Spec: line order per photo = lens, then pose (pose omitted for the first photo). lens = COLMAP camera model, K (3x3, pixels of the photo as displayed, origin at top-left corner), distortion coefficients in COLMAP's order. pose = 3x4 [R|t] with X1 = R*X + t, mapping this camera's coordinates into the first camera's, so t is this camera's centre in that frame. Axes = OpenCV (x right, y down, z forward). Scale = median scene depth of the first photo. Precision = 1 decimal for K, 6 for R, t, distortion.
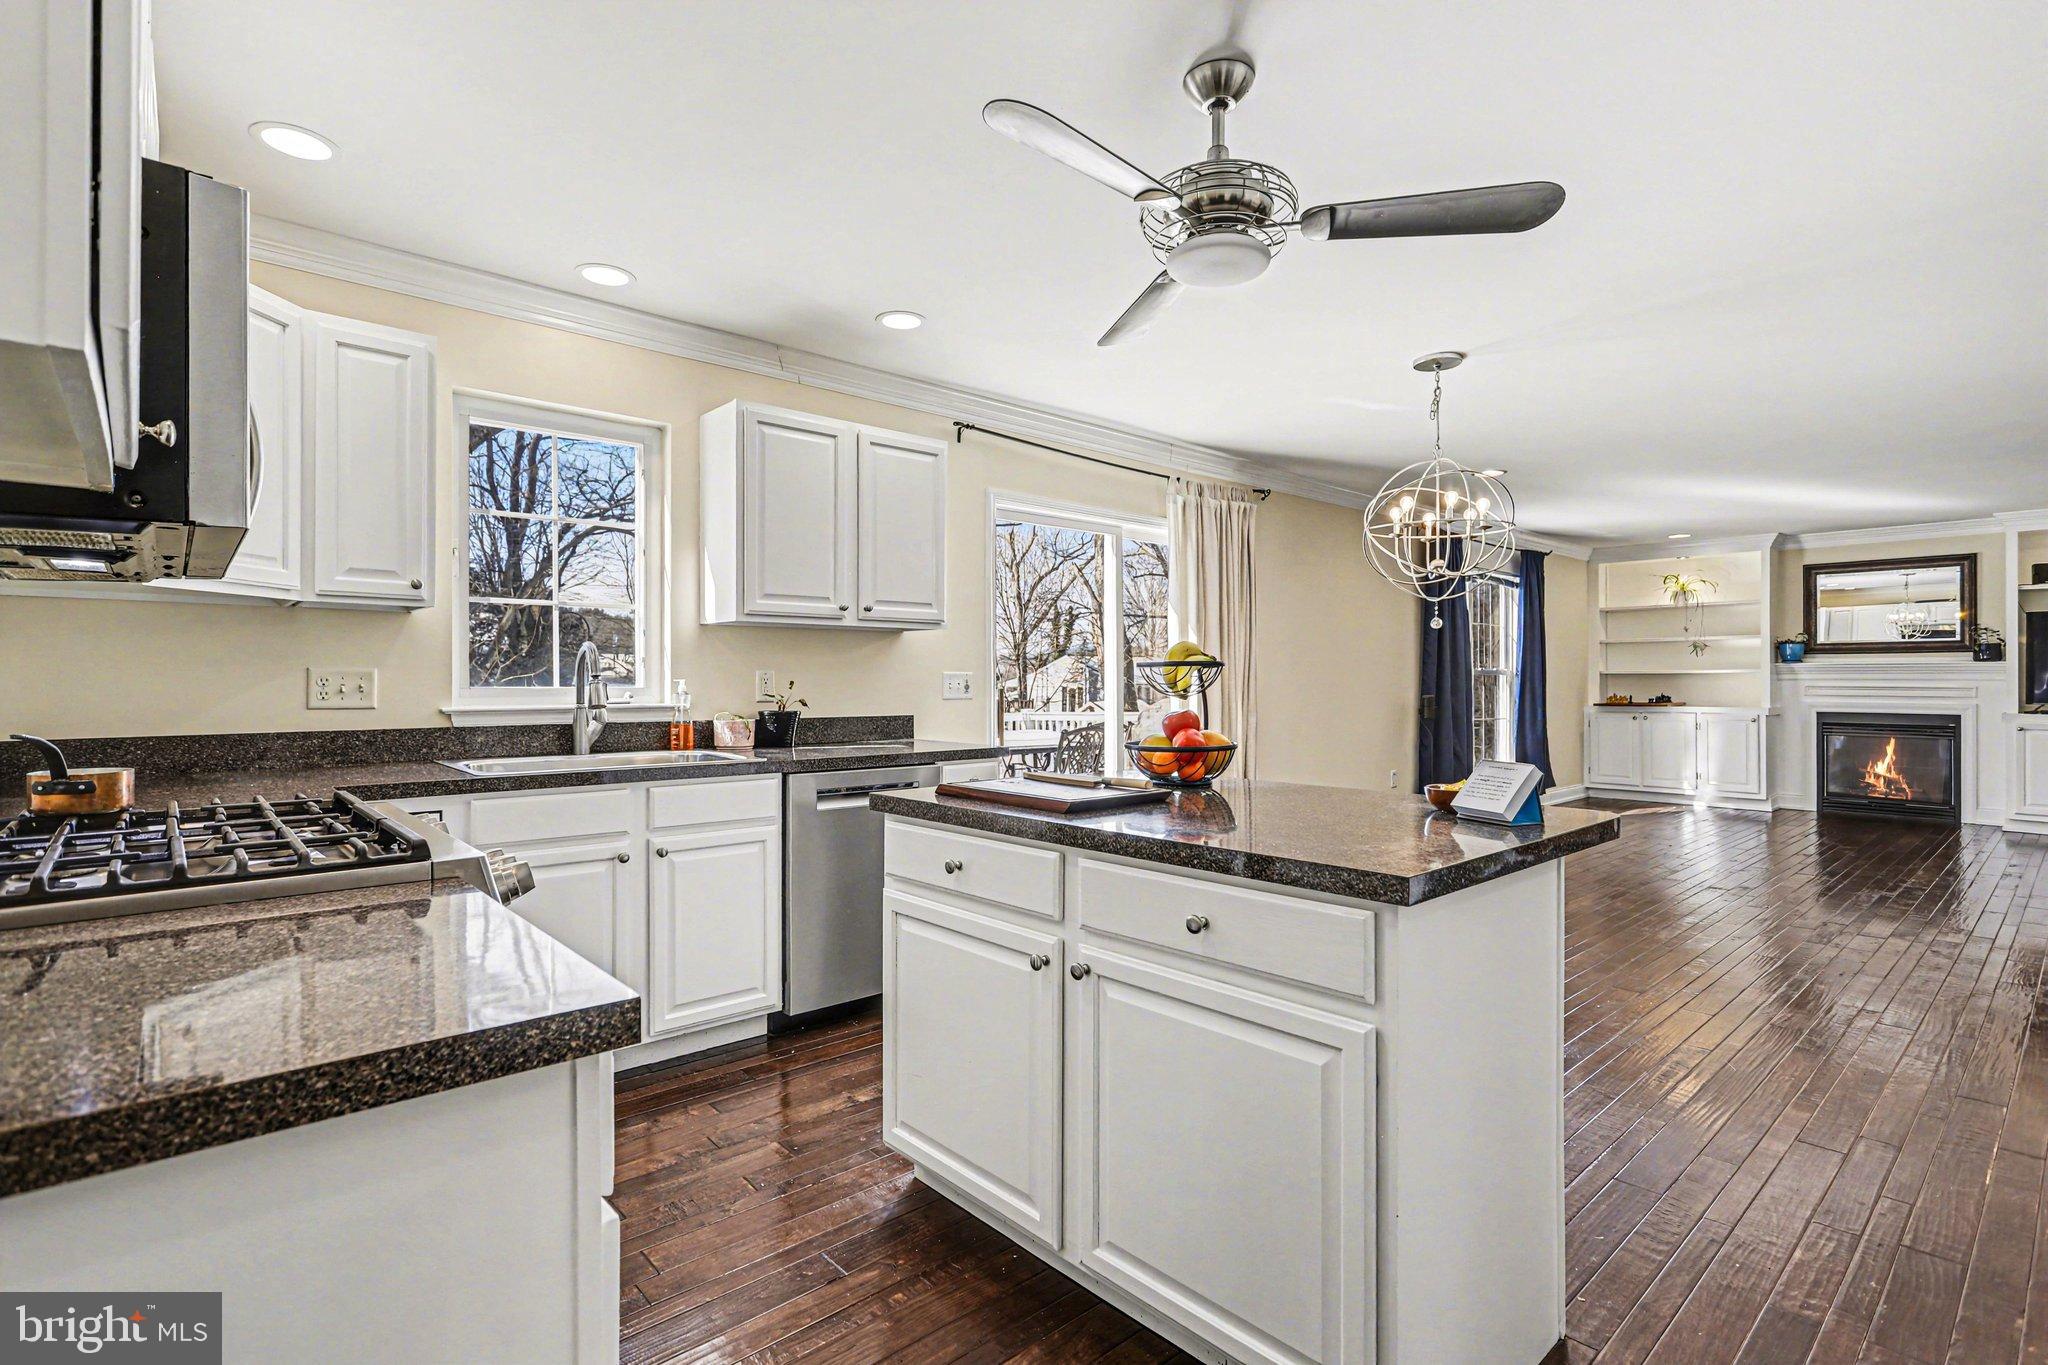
lens RADIAL K [[947.1, 0, 1028.6], [0, 947.1, 675.1], [0, 0, 1]] dist [-0.001945, -0.000401]
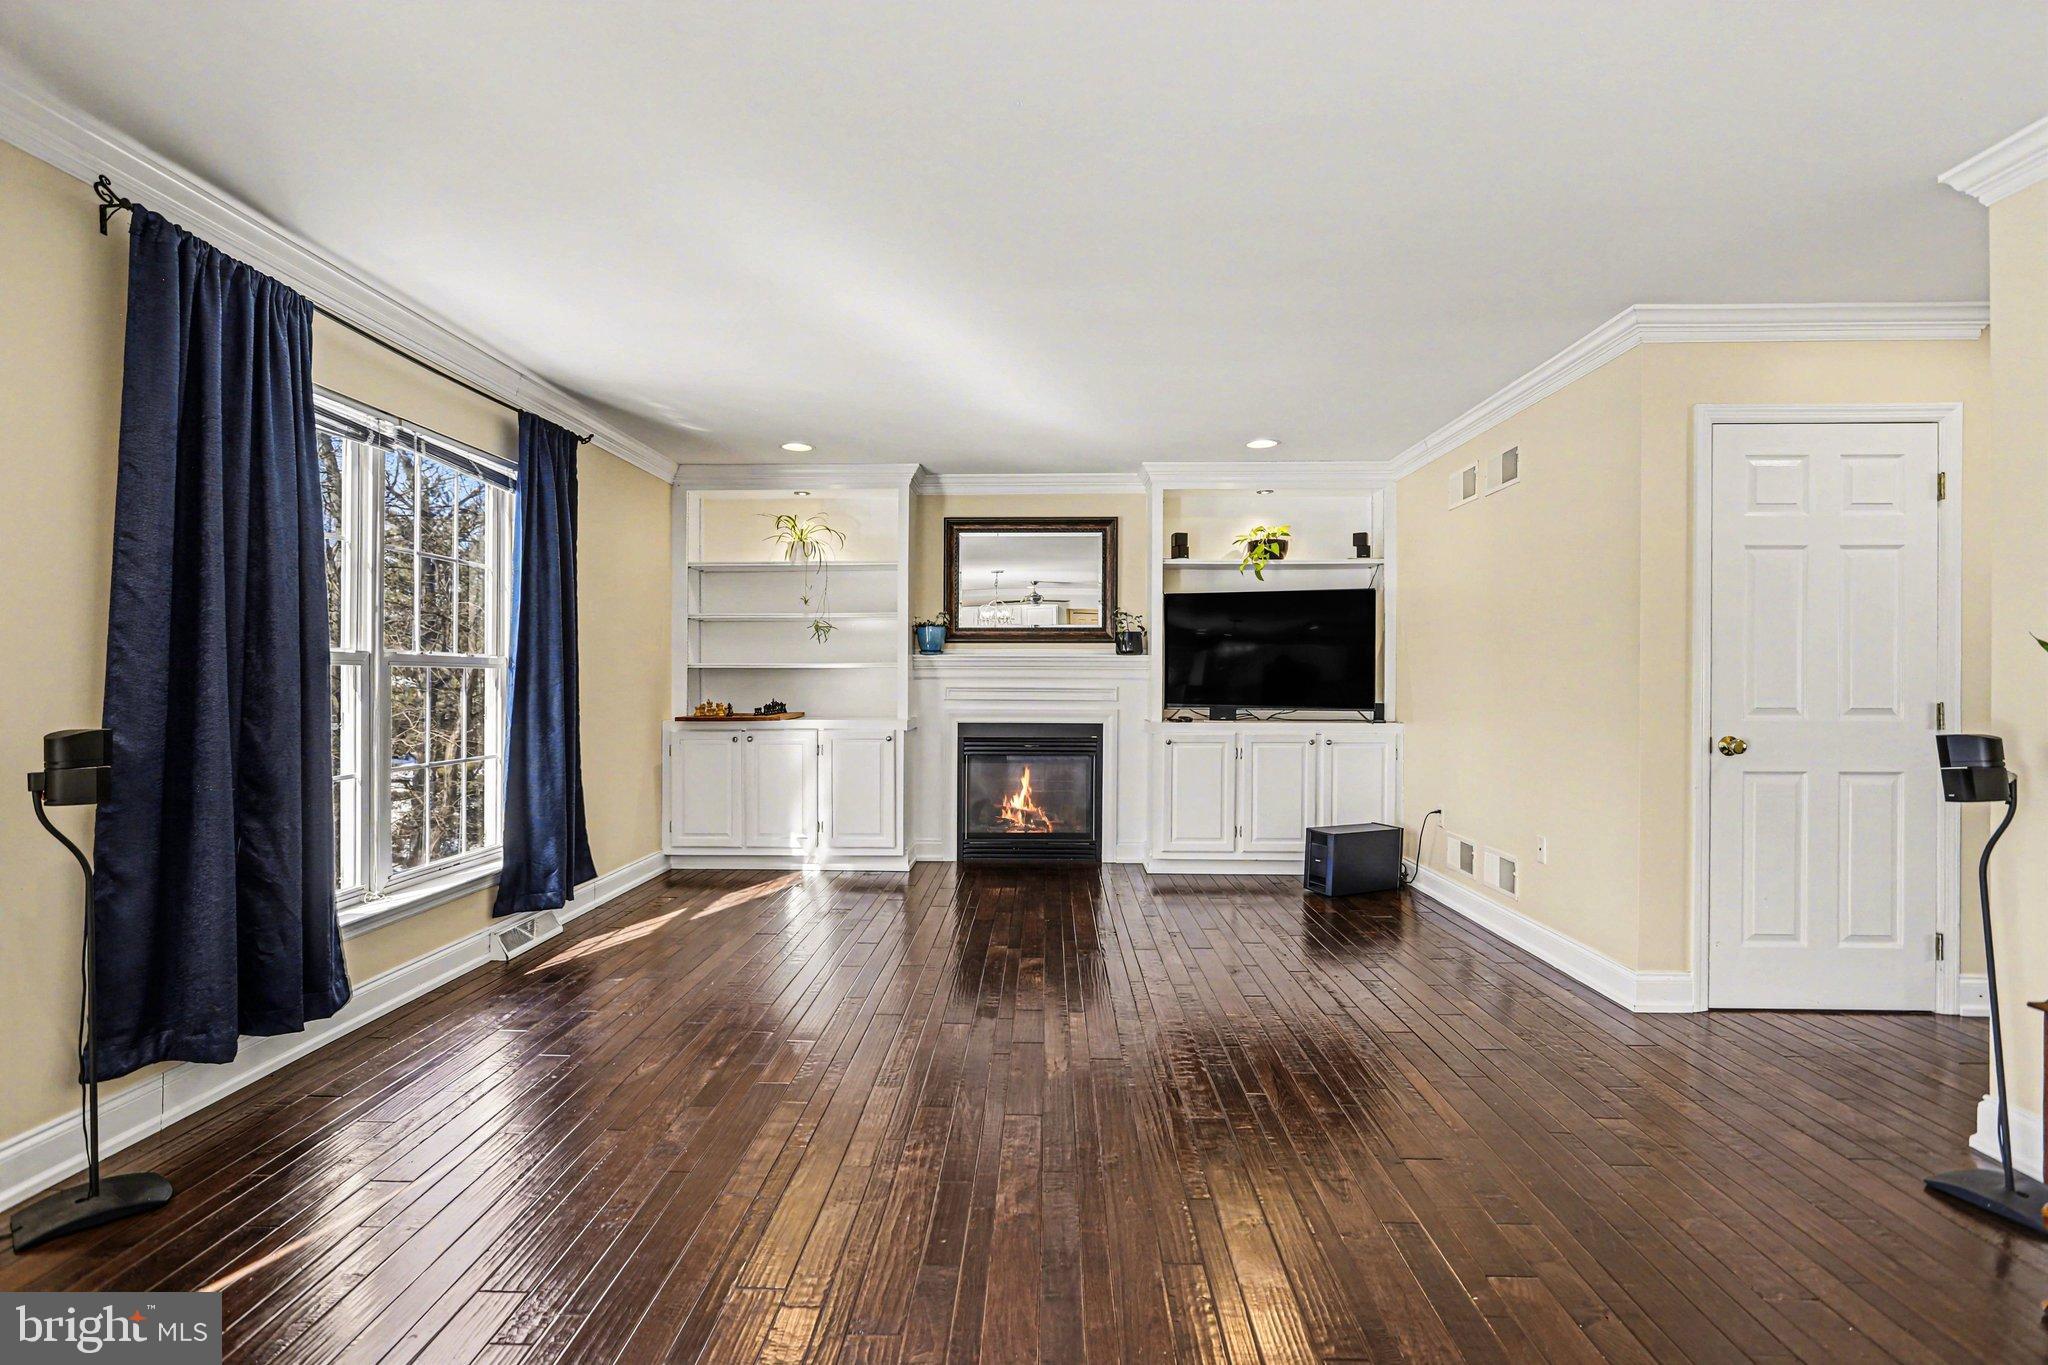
lens RADIAL K [[973.6, 0, 1016.6], [0, 973.6, 682.4], [0, 0, 1]] dist [-0.003651, -0.000008]
pose [[0.691889, 0.001656, 0.722002, 0.330059], [-0.005471, 0.999981, 0.002949, 0.005532], [-0.721983, -0.005990, 0.691885, 0.456266]]
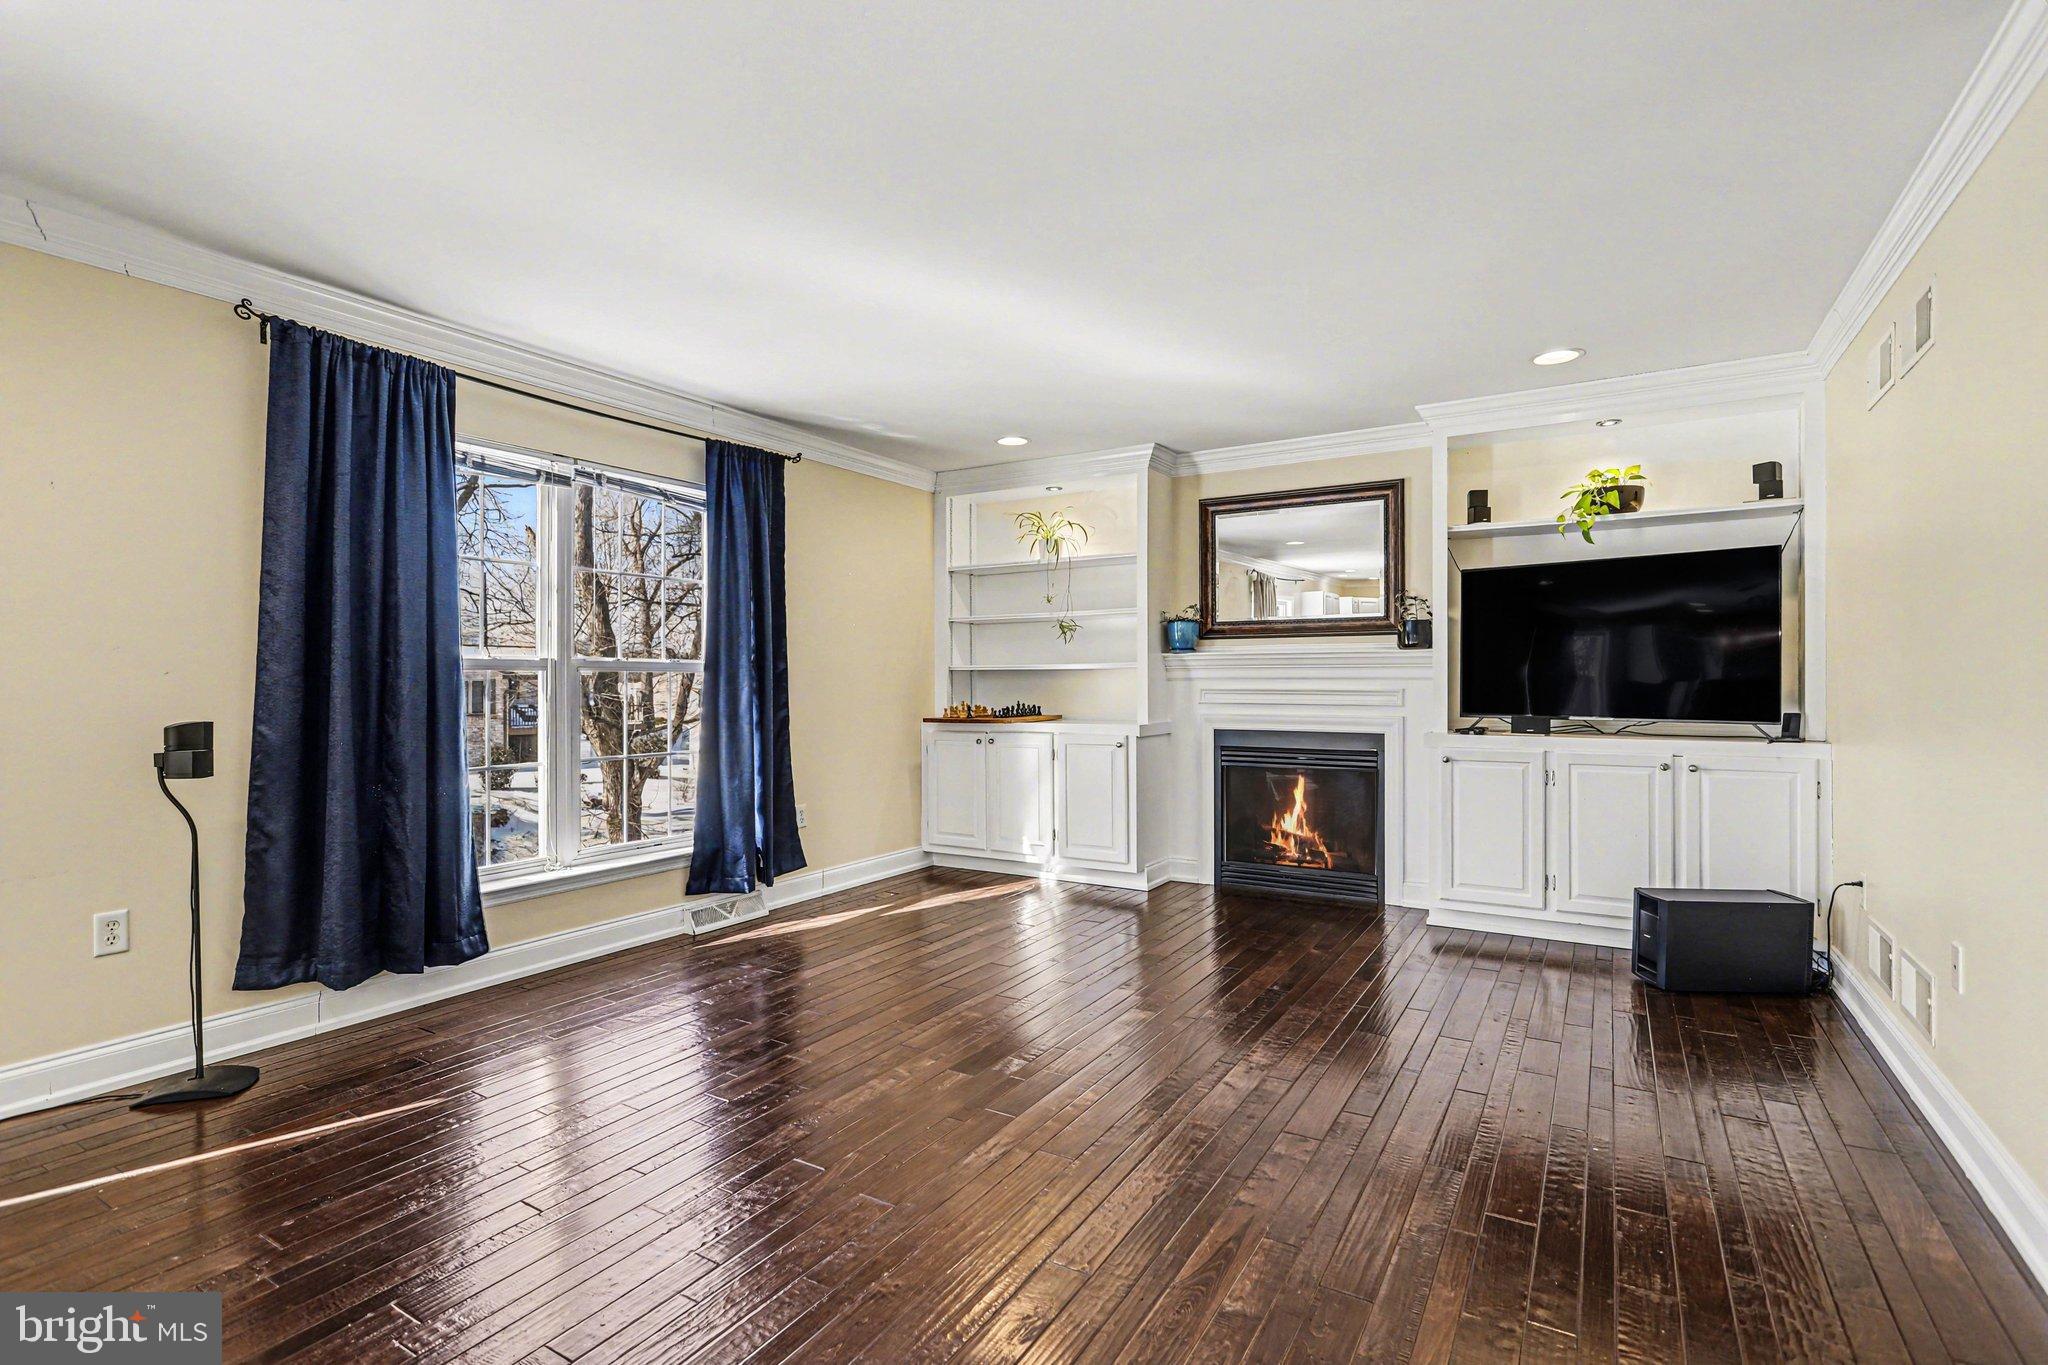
lens RADIAL K [[973.6, 0, 1016.6], [0, 973.6, 682.4], [0, 0, 1]] dist [-0.003651, -0.000008]
pose [[0.959640, -0.000045, 0.281230, 0.520027], [-0.000763, 0.999996, 0.002762, 0.005283], [-0.281229, -0.002865, 0.959636, 0.407754]]
